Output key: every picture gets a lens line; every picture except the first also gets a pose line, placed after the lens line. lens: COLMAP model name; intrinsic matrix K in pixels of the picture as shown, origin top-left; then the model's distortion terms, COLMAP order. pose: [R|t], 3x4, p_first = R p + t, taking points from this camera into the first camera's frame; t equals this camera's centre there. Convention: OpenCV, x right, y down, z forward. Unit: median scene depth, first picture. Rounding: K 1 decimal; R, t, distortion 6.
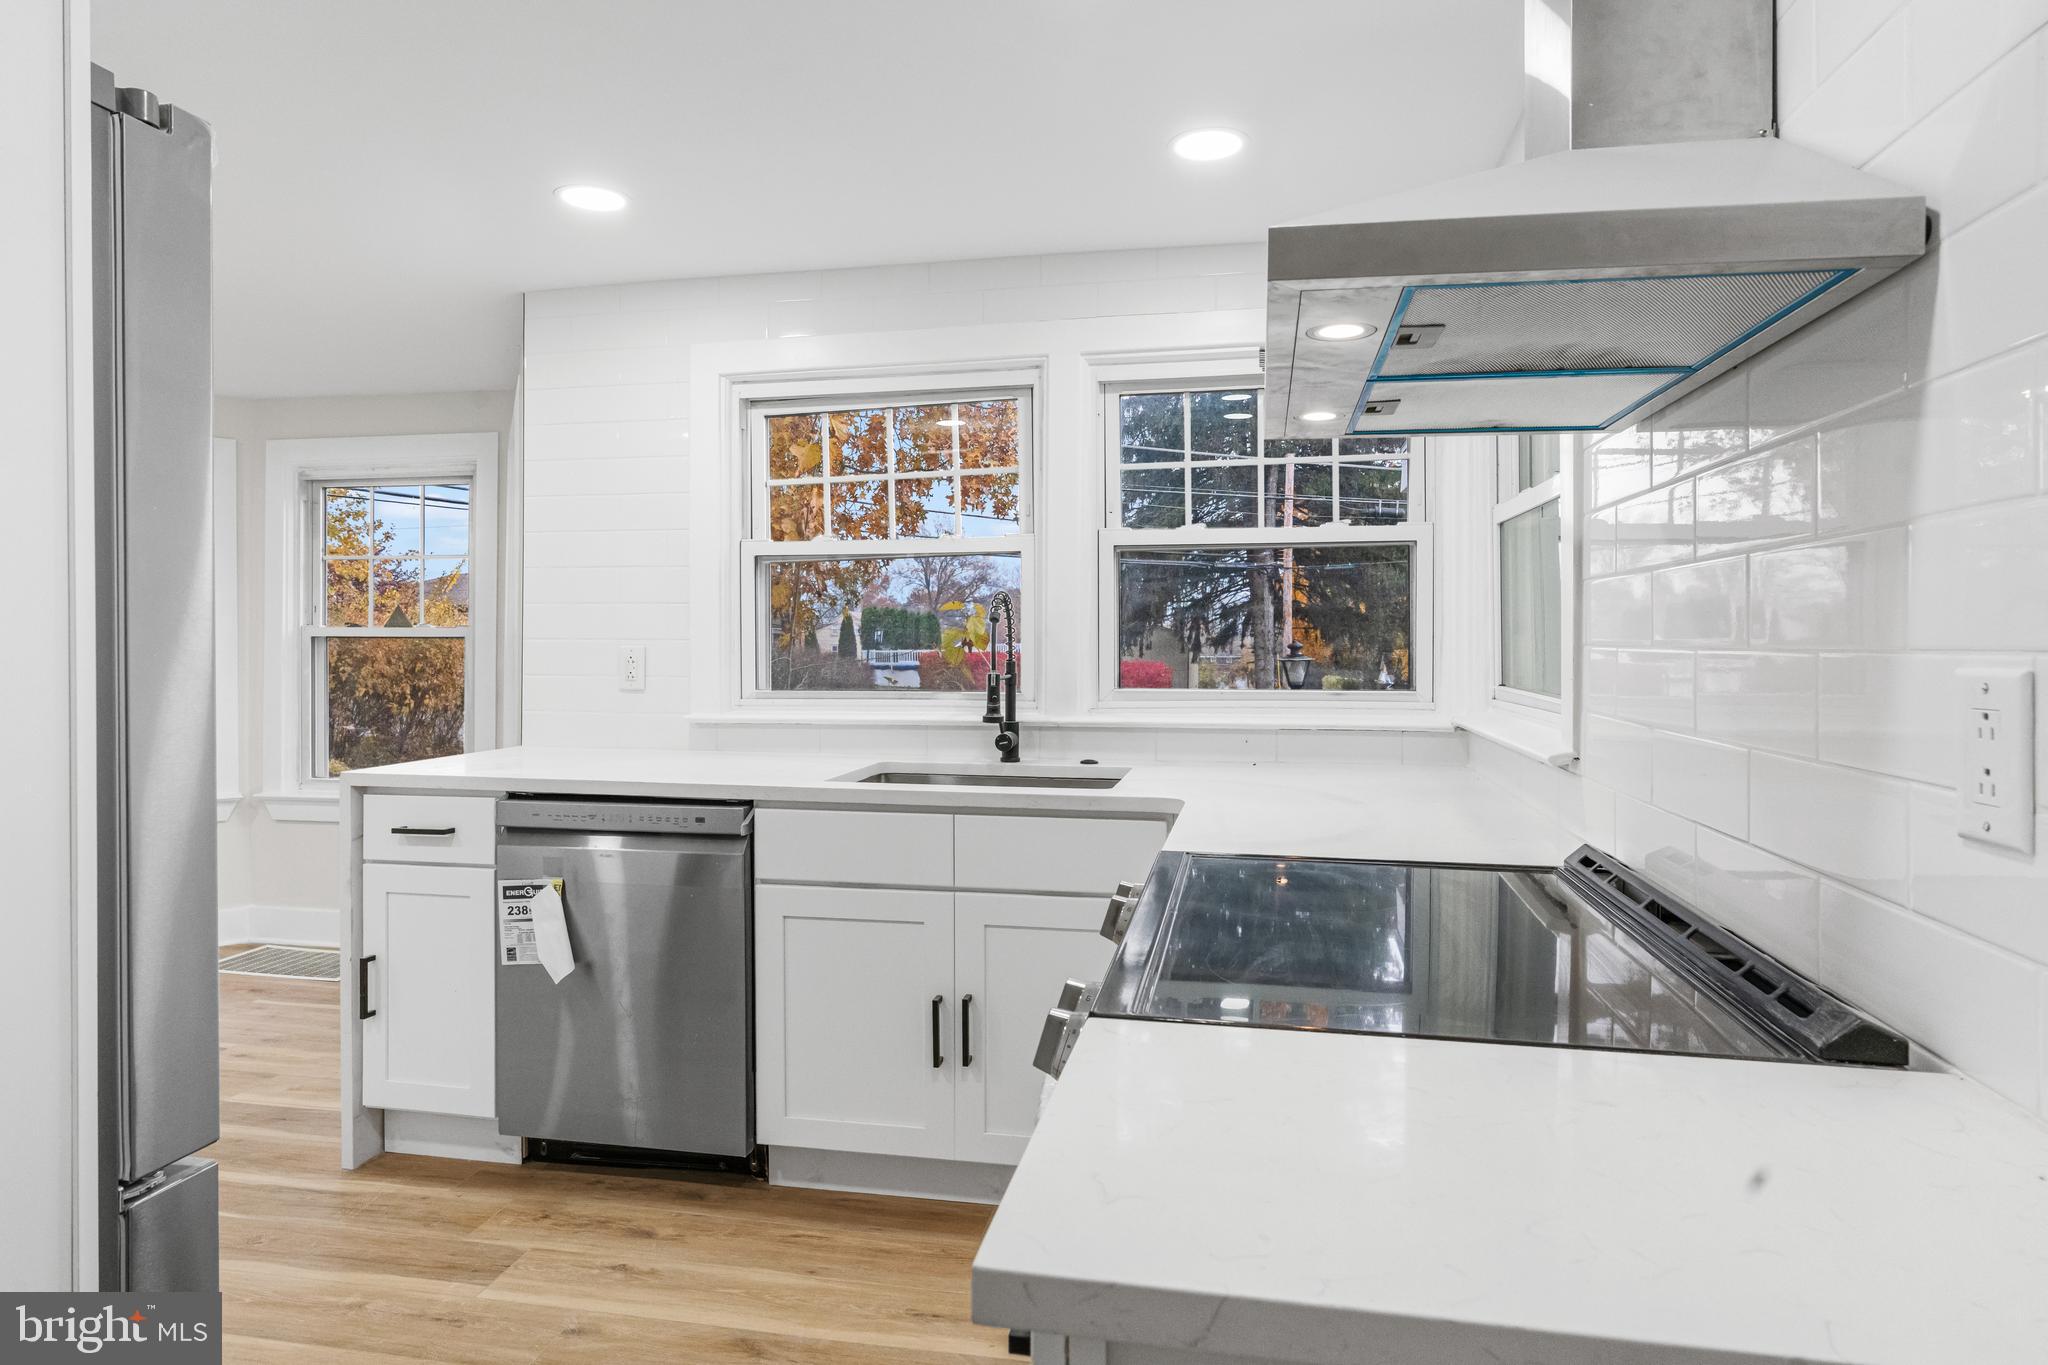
lens RADIAL K [[1156.2, 0, 1027.5], [0, 1156.2, 672.7], [0, 0, 1]] dist [-0.003946, 0.000682]
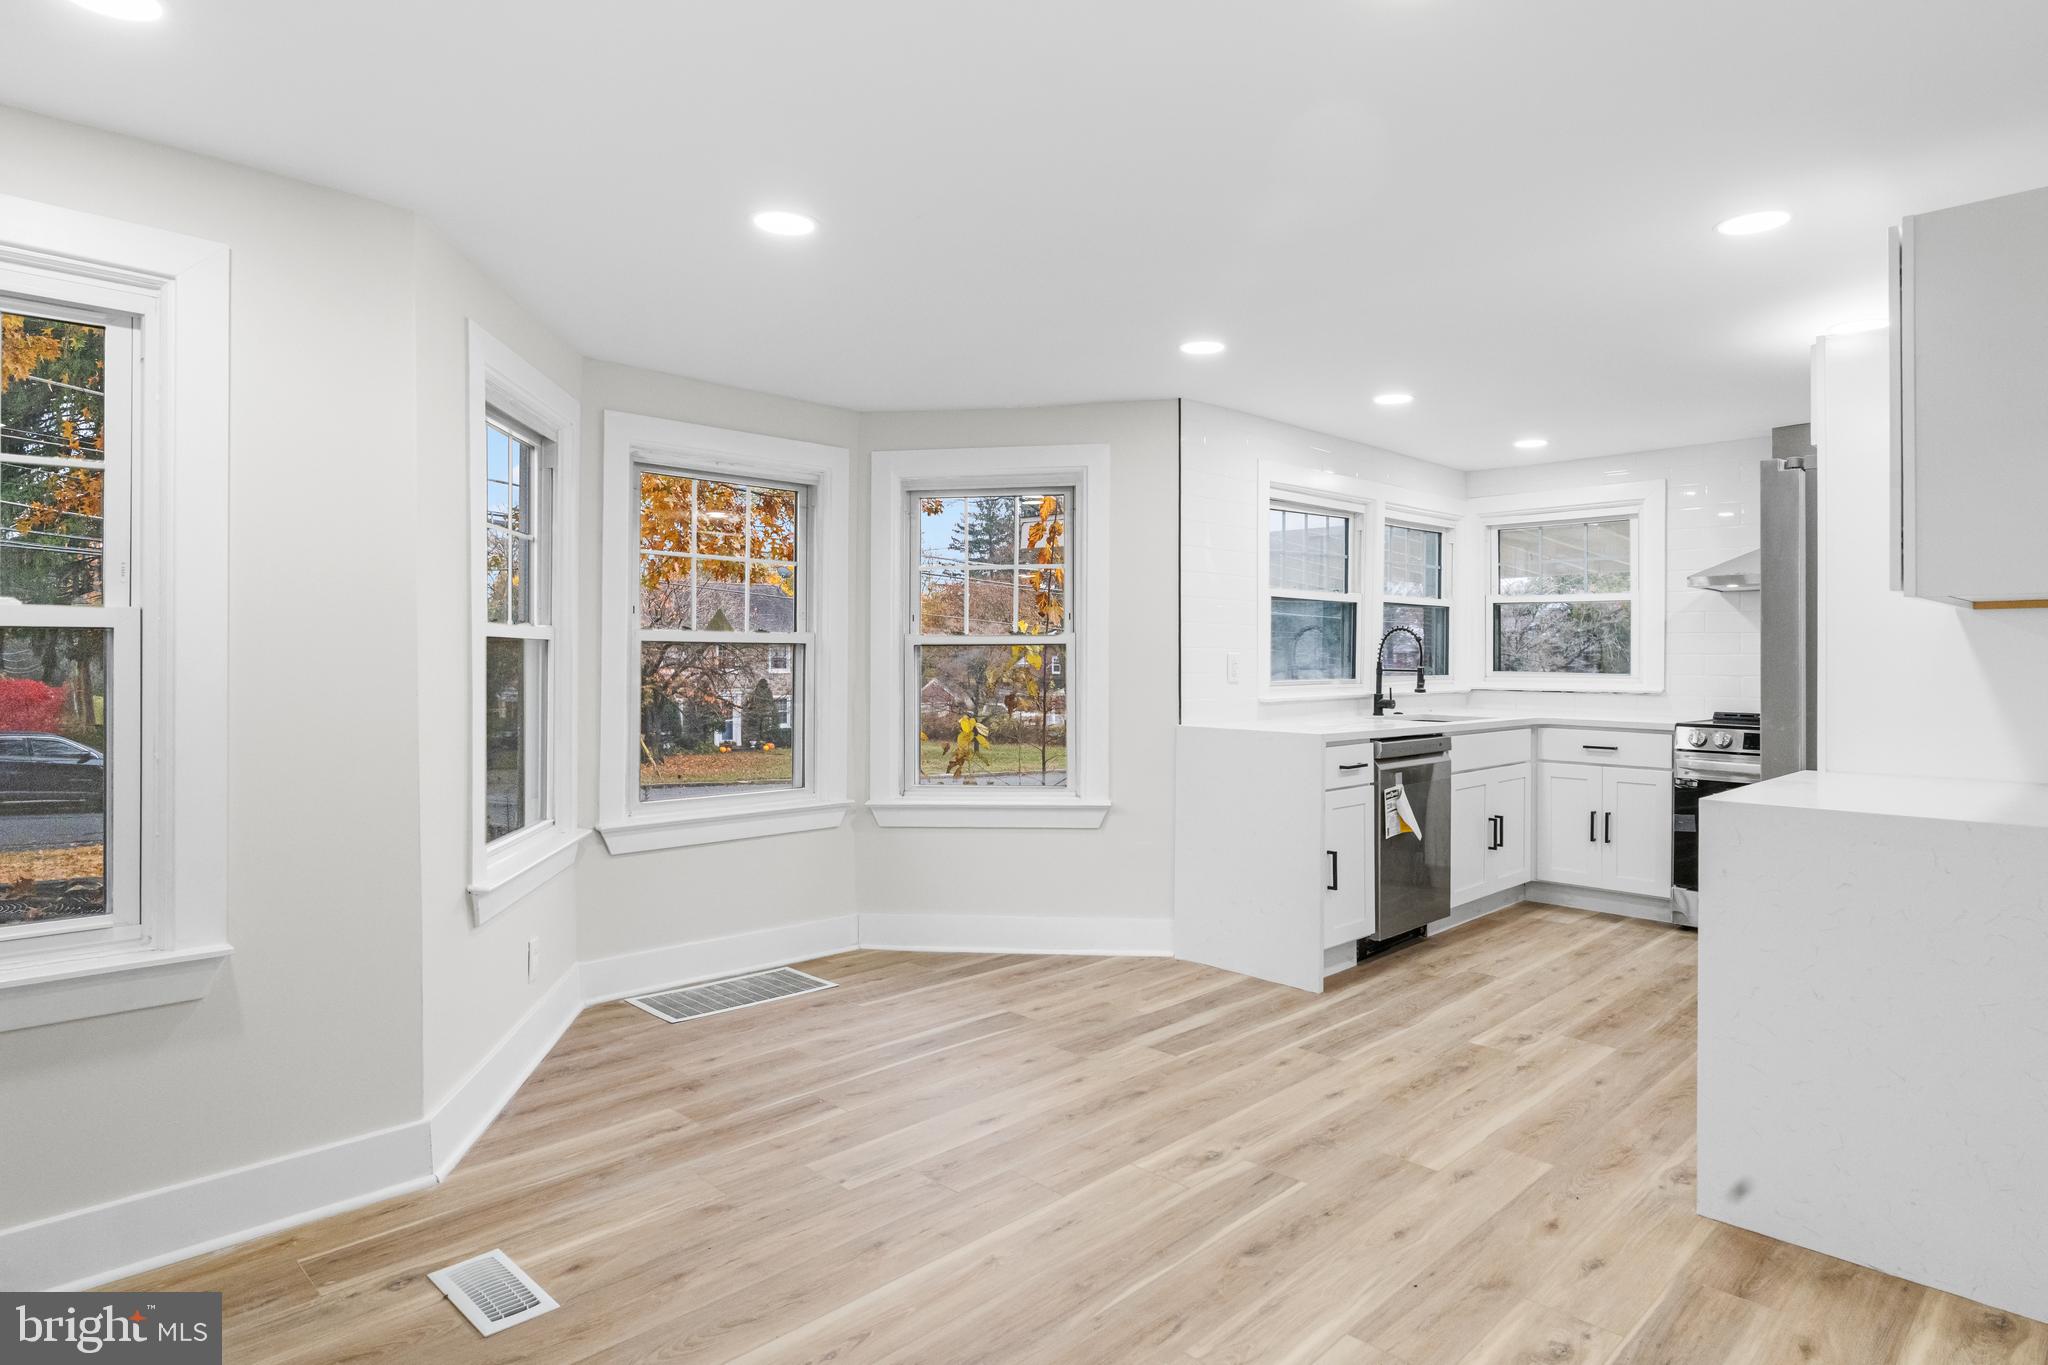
lens RADIAL K [[1156.2, 0, 1037.3], [0, 1156.2, 659.0], [0, 0, 1]] dist [-0.003946, 0.000682]
pose [[0.559440, -0.003251, 0.828864, -2.293546], [0.016044, 0.999847, -0.006907, -0.010132], [-0.828715, 0.017162, 0.559407, 0.494638]]
